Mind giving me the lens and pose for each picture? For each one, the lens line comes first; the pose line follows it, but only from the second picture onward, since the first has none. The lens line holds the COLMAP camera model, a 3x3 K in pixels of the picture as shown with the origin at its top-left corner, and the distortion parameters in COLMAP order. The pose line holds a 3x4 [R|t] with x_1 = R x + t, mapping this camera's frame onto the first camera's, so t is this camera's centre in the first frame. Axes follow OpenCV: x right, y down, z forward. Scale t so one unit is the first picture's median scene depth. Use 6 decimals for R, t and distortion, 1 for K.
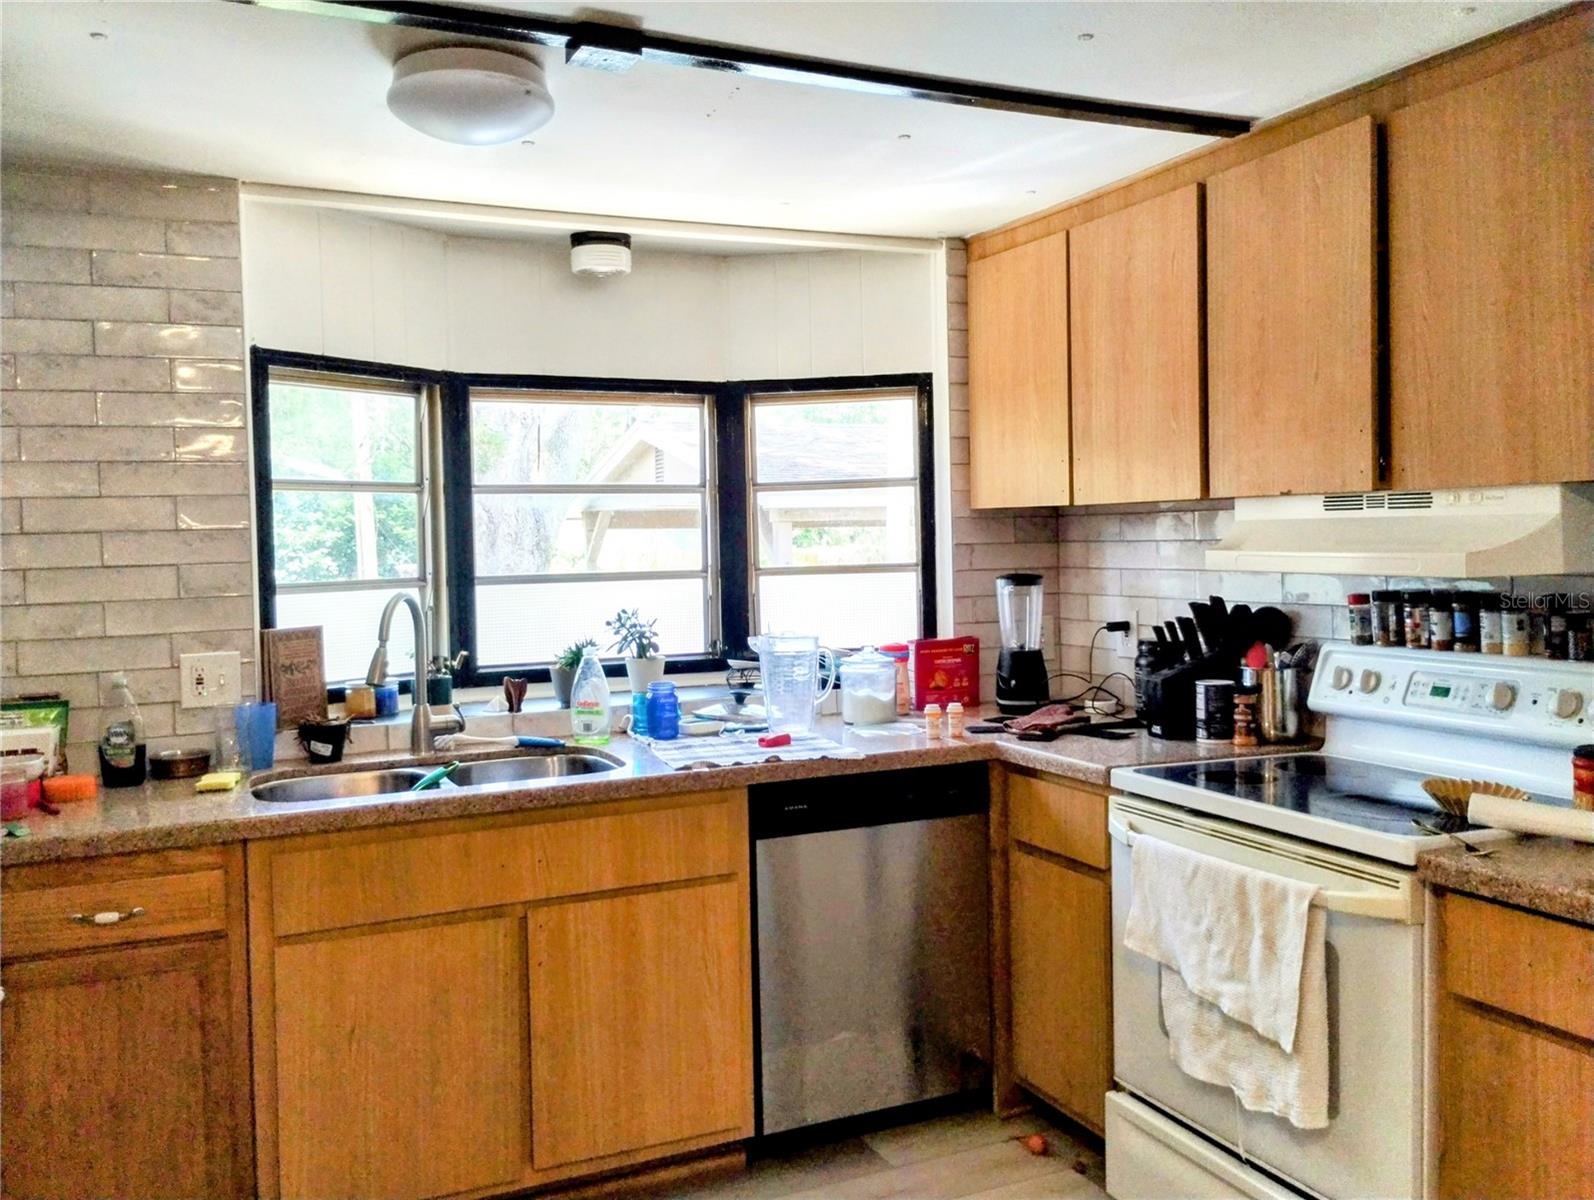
lens RADIAL K [[1328.1, 0, 787.8], [0, 1328.1, 591.2], [0, 0, 1]] dist [0.066912, -0.096545]
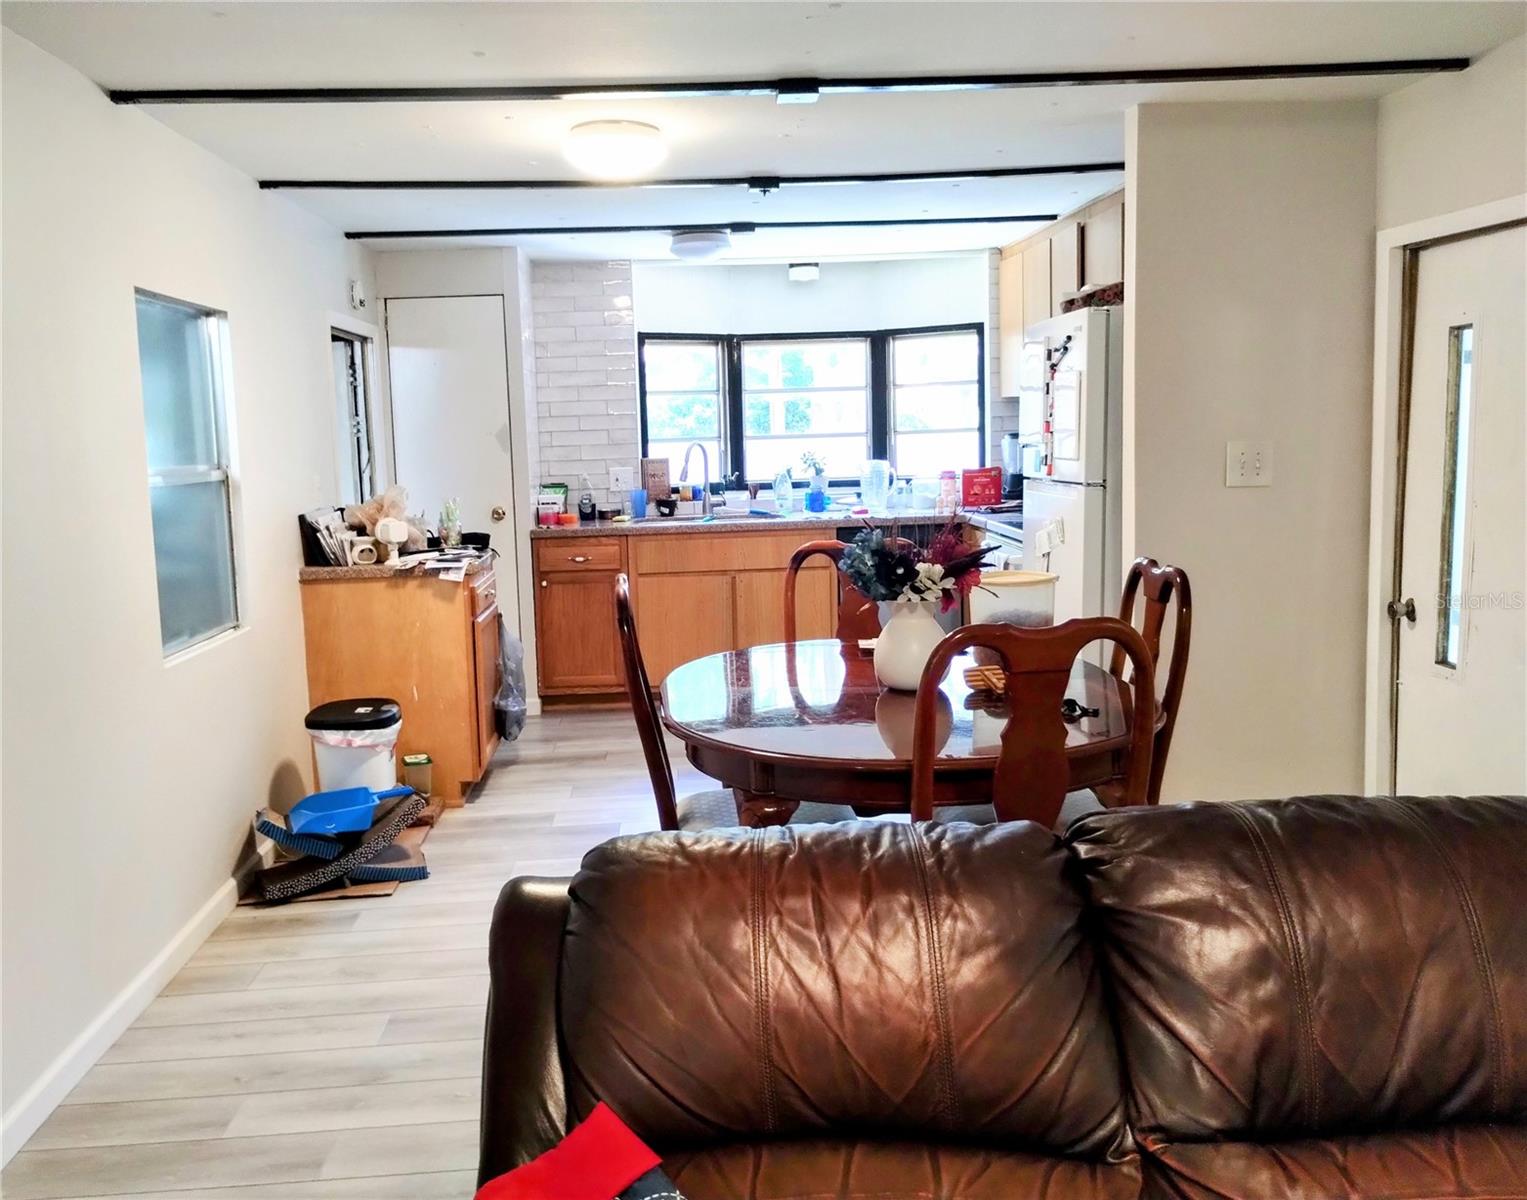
lens RADIAL K [[1374.5, 0, 728.0], [0, 1374.5, 597.1], [0, 0, 1]] dist [0.068243, -0.000894]
pose [[0.926968, 0.038166, -0.373194, 0.628674], [-0.003793, 0.995714, 0.092407, 0.047373], [0.375121, -0.084243, 0.923140, -1.131716]]
